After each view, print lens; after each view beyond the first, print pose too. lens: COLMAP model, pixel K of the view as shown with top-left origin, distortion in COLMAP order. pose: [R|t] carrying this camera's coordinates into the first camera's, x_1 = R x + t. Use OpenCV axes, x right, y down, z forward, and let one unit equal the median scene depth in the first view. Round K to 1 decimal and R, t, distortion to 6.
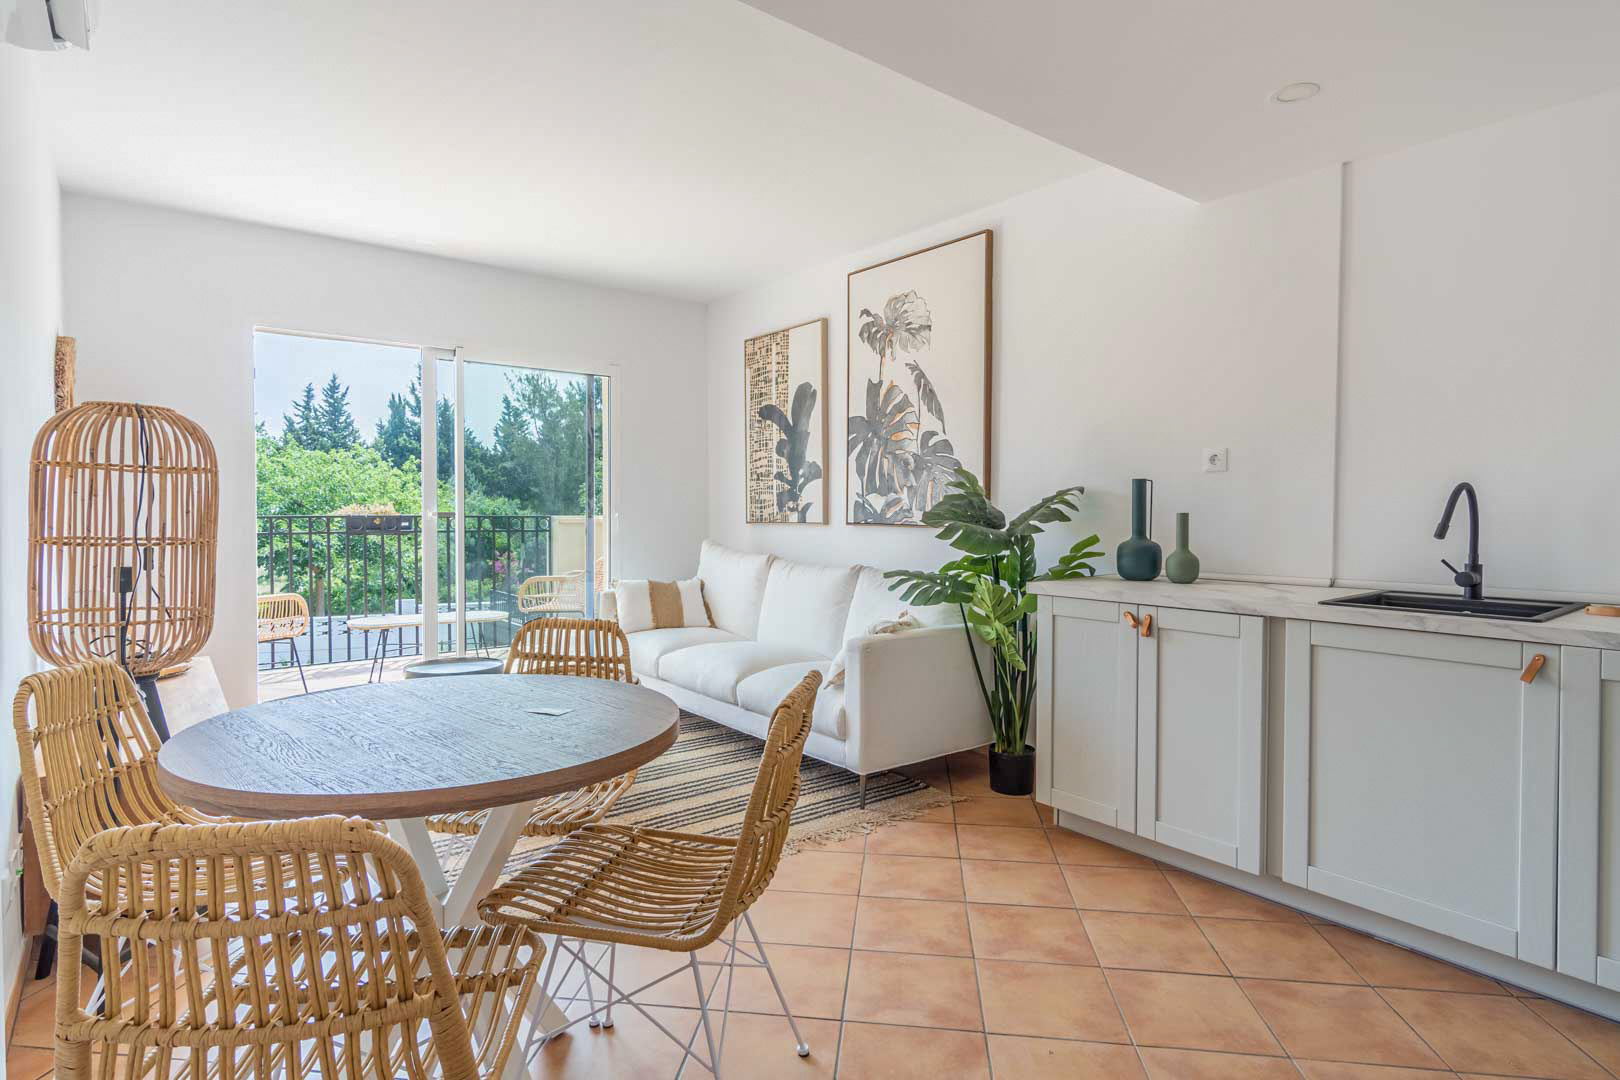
lens RADIAL K [[862.1, 0, 810.0], [0, 862.1, 540.0], [0, 0, 1]] dist [-0.015722, 0.000372]
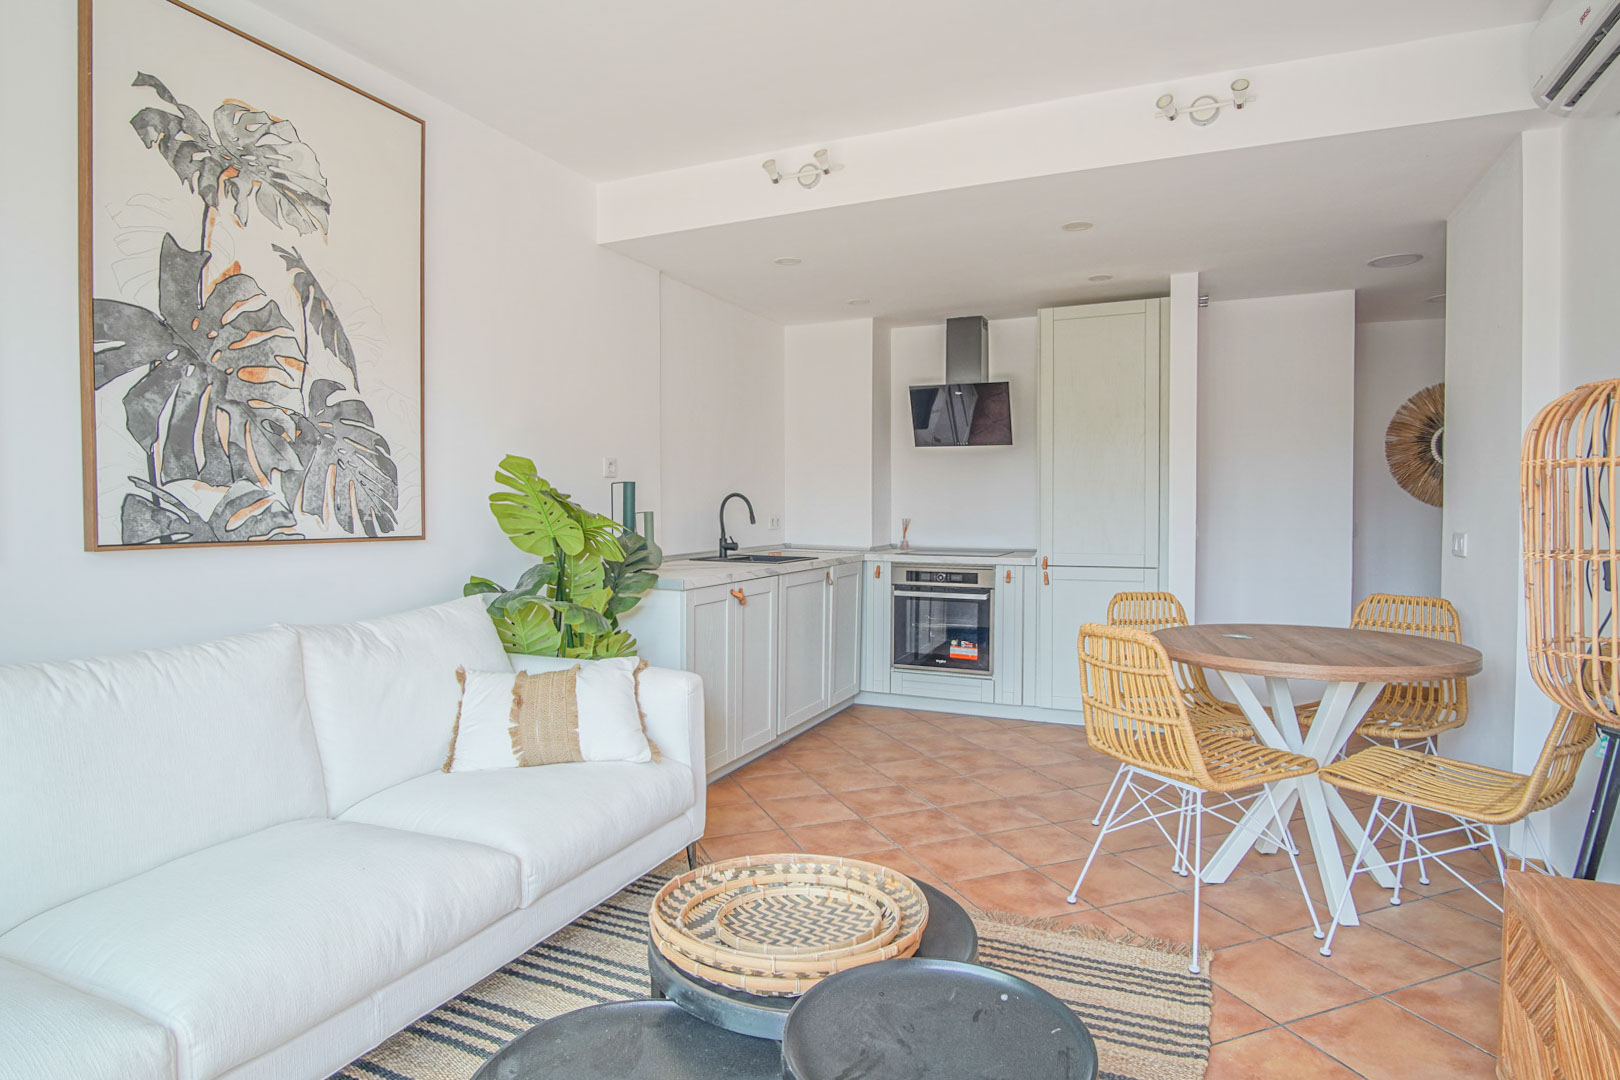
lens RADIAL K [[880.5, 0, 816.5], [0, 880.5, 520.9], [0, 0, 1]] dist [-0.018493, -0.000575]
pose [[-0.471349, -0.021914, 0.881675, -0.524765], [0.027711, 0.998830, 0.039641, -0.041394], [-0.881511, 0.043117, -0.470190, 0.935159]]
